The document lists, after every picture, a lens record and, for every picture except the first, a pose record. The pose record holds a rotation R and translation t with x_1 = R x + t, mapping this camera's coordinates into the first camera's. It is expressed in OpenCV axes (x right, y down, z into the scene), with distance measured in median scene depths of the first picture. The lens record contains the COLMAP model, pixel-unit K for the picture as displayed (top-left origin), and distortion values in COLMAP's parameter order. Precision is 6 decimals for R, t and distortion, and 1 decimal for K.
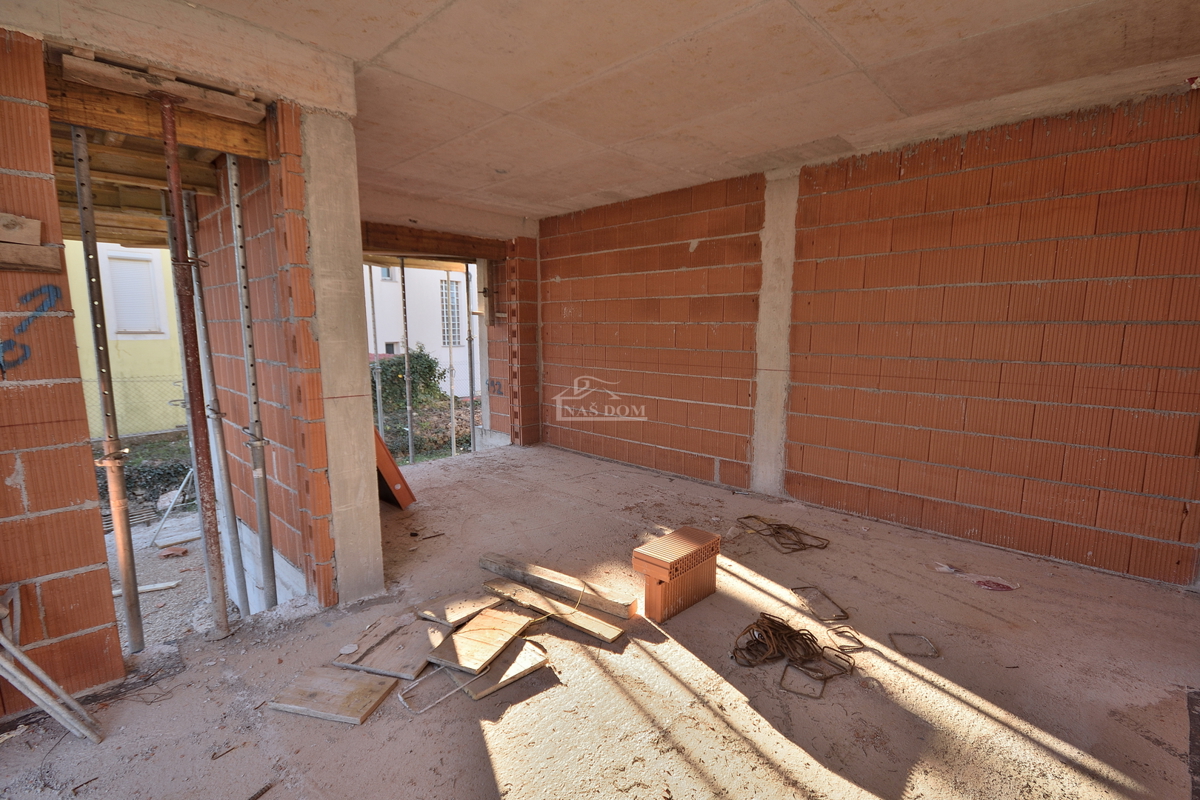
lens RADIAL K [[545.1, 0, 604.0], [0, 545.1, 410.1], [0, 0, 1]] dist [0.003274, -0.012338]
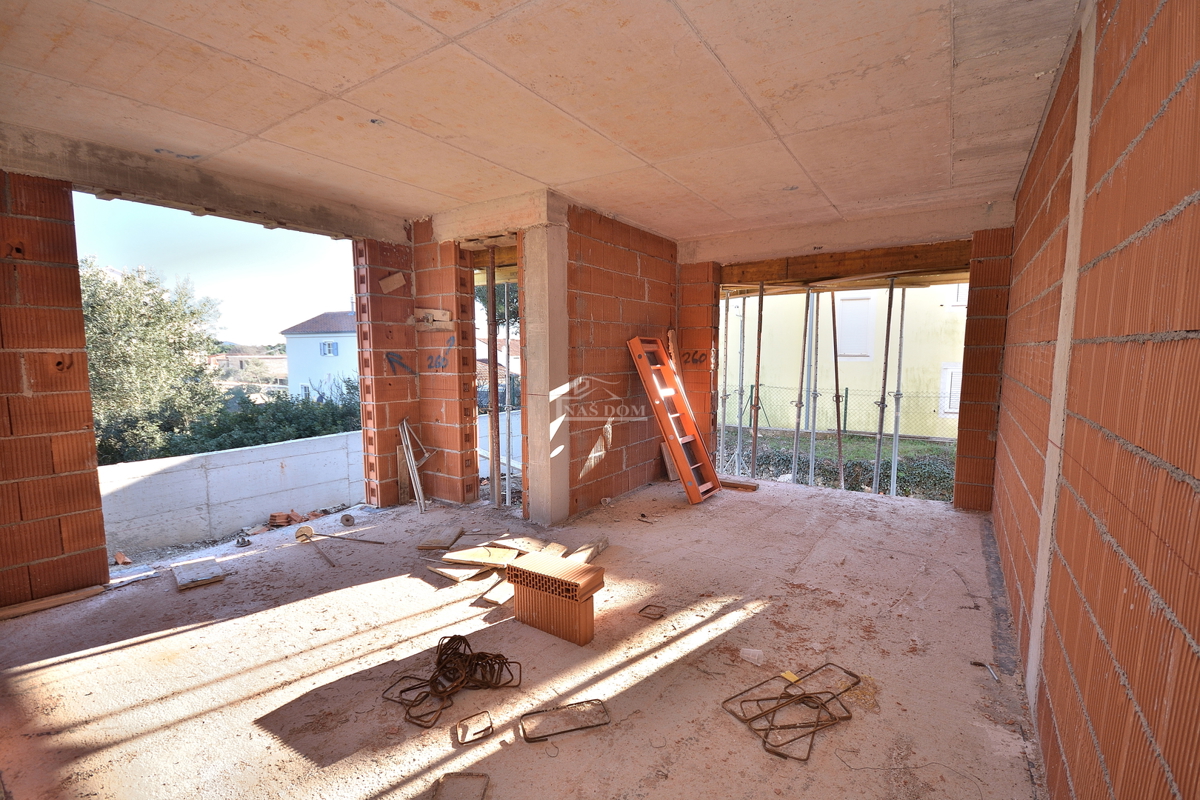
lens RADIAL K [[524.7, 0, 604.2], [0, 524.7, 409.4], [0, 0, 1]] dist [0.005547, -0.009468]
pose [[0.178516, 0.105588, -0.978255, 0.704538], [-0.143893, 0.986338, 0.080202, -0.087178], [0.973359, 0.126447, 0.191270, 0.570461]]
